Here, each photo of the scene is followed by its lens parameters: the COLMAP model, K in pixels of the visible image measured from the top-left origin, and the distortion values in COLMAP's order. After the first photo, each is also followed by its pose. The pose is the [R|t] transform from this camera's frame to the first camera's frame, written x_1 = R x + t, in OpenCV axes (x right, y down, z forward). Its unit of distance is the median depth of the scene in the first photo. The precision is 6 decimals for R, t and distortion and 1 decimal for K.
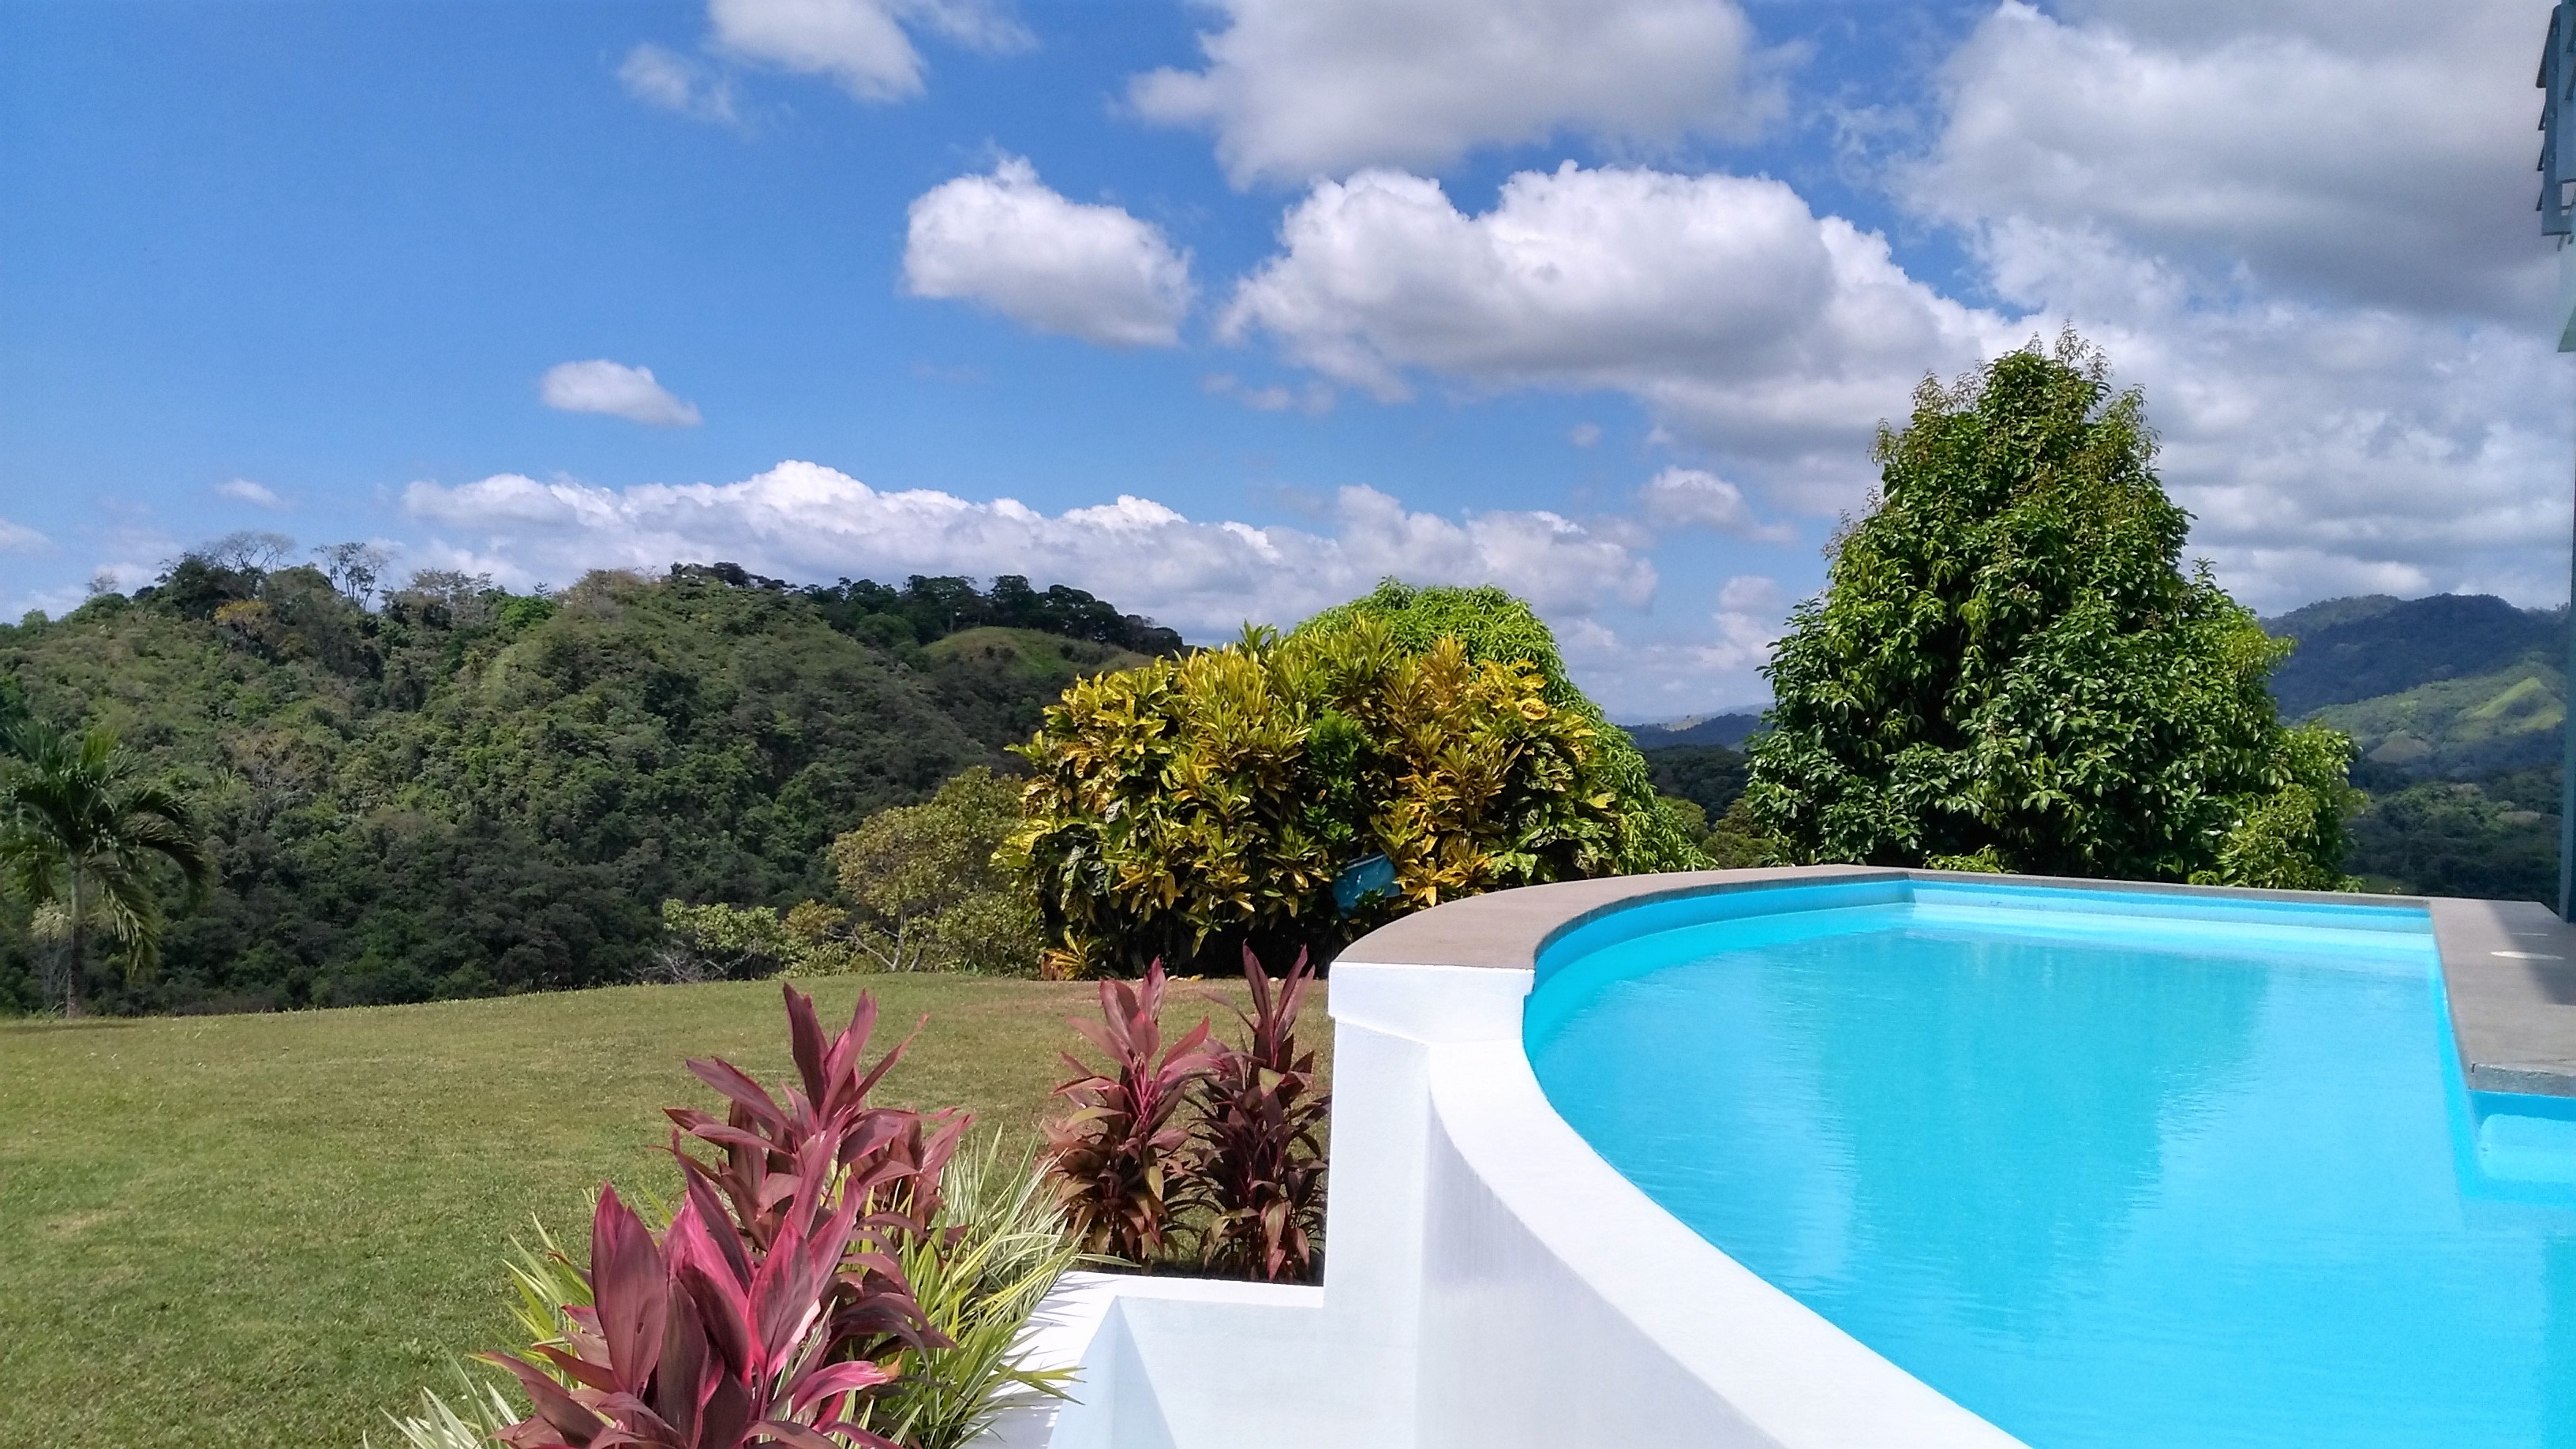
lens RADIAL K [[2116.9, 0, 1302.7], [0, 2116.9, 714.3], [0, 0, 1]] dist [0.164596, -0.328300]
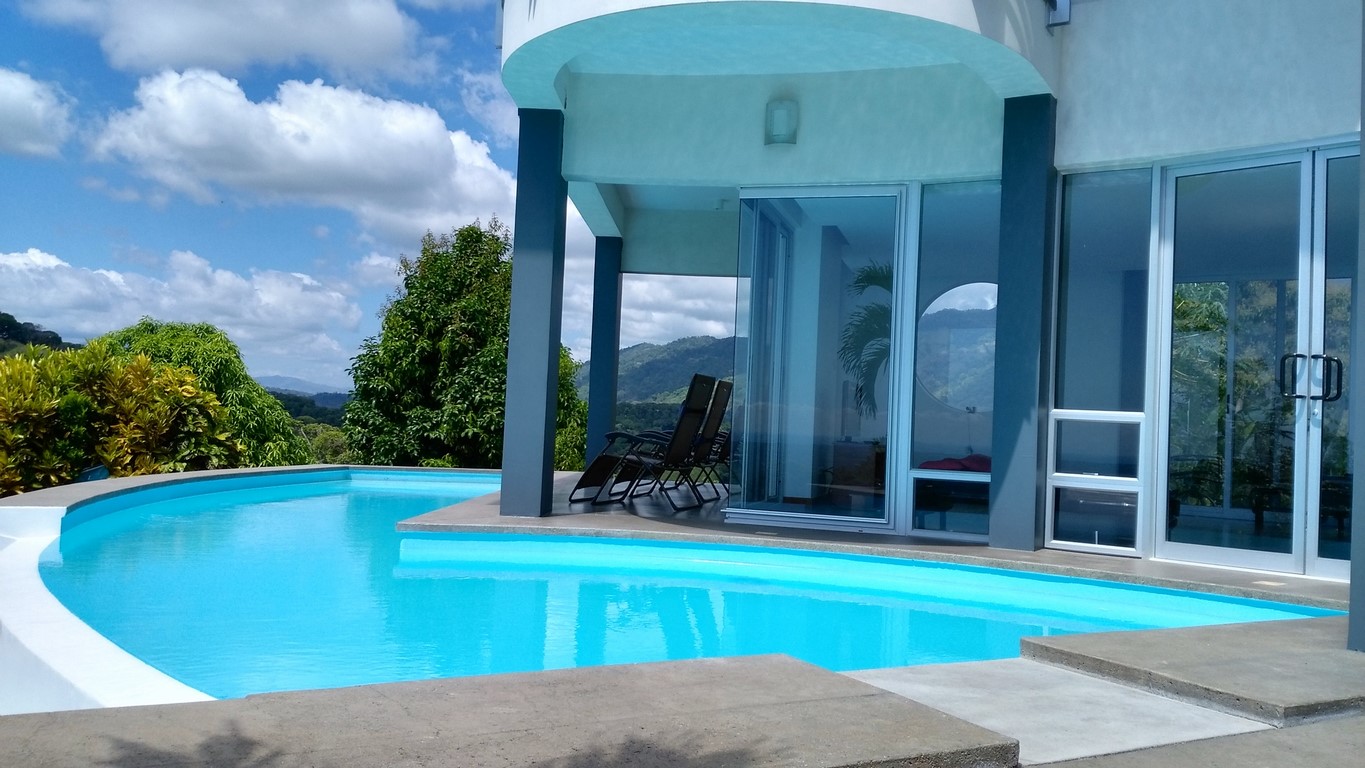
lens RADIAL K [[1121.7, 0, 690.3], [0, 1121.7, 378.6], [0, 0, 1]] dist [0.164596, -0.328300]
pose [[0.902496, 0.014292, 0.430462, 0.042726], [-0.010764, 0.999886, -0.010631, -0.004899], [-0.430564, 0.004961, 0.902546, -0.115006]]
